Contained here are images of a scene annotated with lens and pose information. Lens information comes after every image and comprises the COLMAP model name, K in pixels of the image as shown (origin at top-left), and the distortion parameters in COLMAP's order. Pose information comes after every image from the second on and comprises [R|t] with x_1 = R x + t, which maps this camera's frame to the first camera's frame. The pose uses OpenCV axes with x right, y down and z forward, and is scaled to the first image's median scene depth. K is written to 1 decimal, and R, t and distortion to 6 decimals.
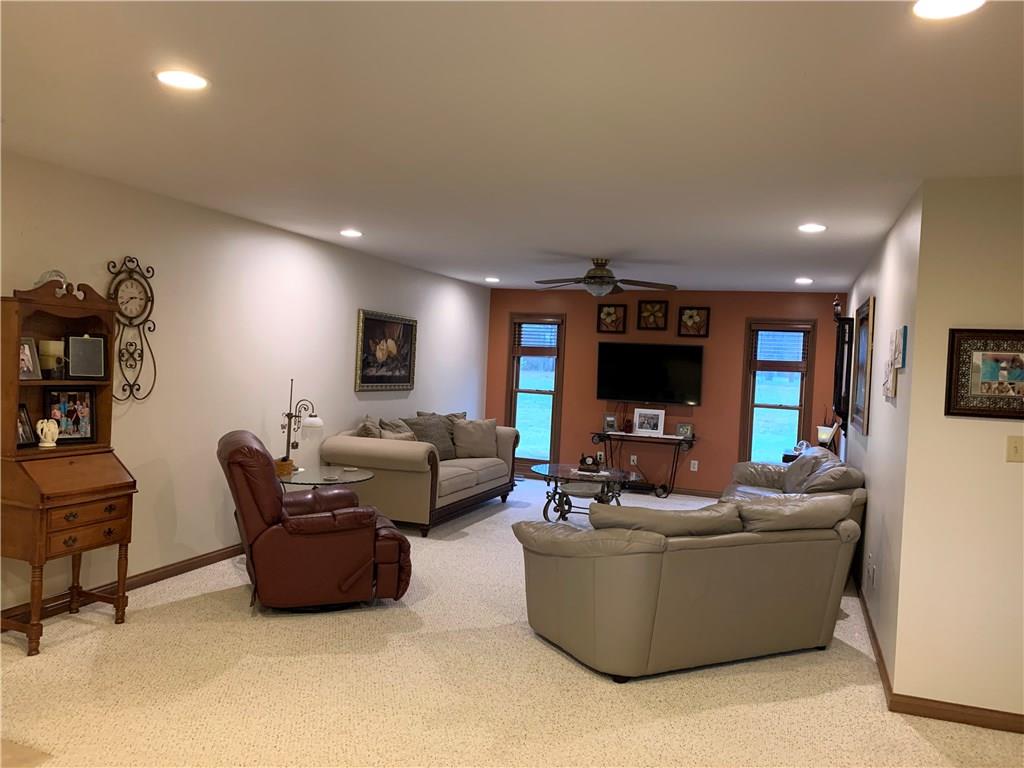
lens RADIAL K [[771.9, 0, 512.0], [0, 771.9, 384.0], [0, 0, 1]] dist [0.061597, -0.104804]
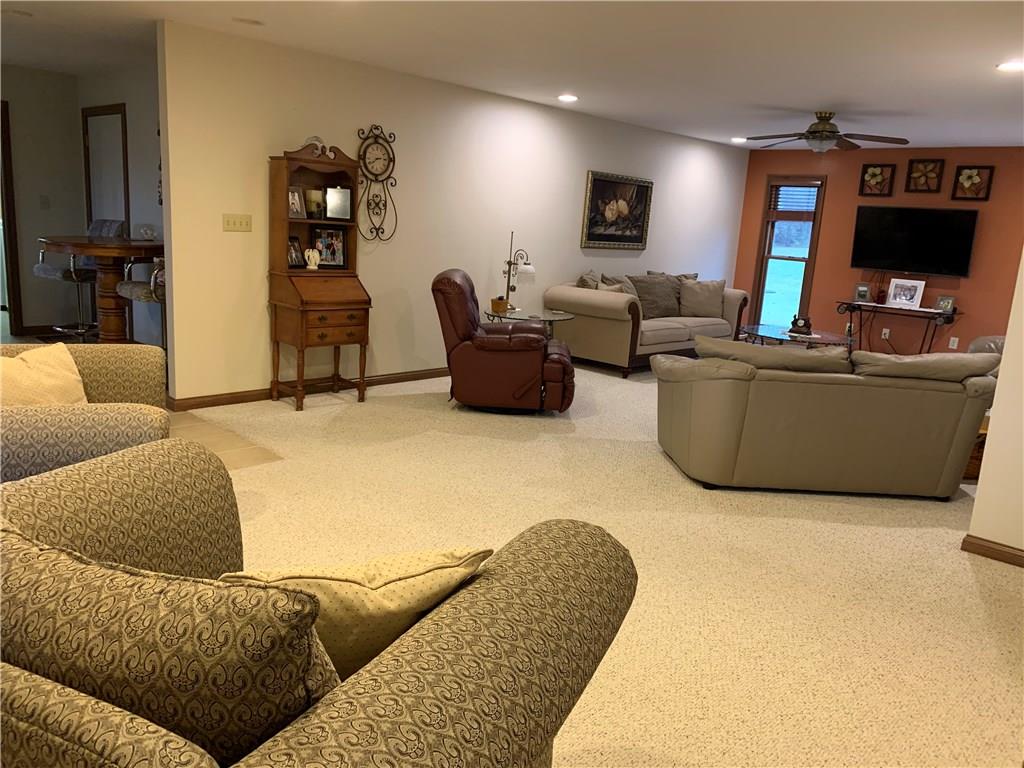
lens RADIAL K [[771.9, 0, 512.0], [0, 771.9, 384.0], [0, 0, 1]] dist [0.061597, -0.104804]
pose [[0.916678, 0.094241, -0.388355, 0.190914], [-0.032123, 0.986028, 0.163452, 0.030231], [0.398332, -0.137358, 0.906898, -0.092908]]
